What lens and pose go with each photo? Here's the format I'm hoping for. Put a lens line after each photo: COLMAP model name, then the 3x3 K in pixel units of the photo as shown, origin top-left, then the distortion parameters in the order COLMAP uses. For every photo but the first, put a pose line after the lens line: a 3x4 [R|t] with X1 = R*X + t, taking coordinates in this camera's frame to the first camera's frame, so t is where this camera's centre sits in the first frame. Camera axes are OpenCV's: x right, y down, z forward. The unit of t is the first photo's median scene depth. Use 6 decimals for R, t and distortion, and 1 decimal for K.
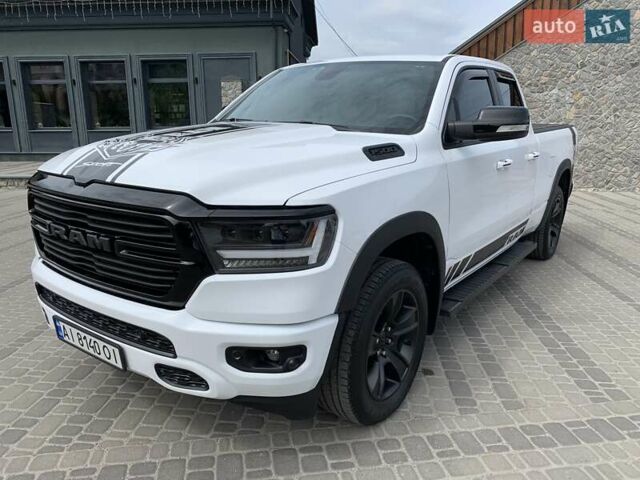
lens RADIAL K [[484.6, 0, 320.0], [0, 484.6, 240.0], [0, 0, 1]] dist [0.005145, 0.000417]
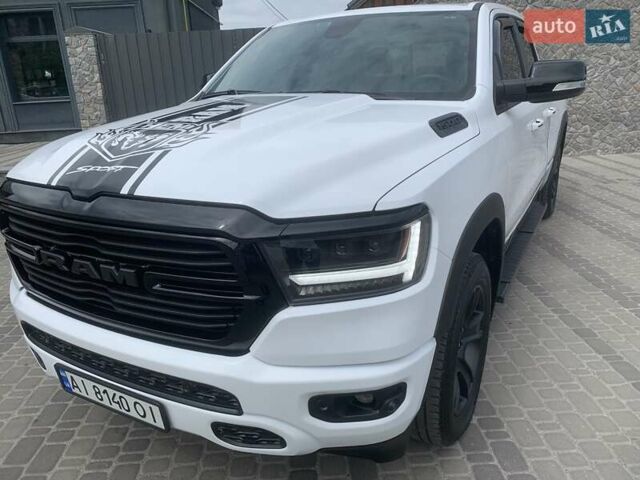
lens RADIAL K [[484.6, 0, 320.0], [0, 484.6, 240.0], [0, 0, 1]] dist [0.005145, 0.000417]
pose [[0.991512, -0.085947, 0.097554, -0.208466], [0.077730, 0.993334, 0.085123, -0.085791], [-0.104220, -0.076817, 0.991583, 0.219387]]
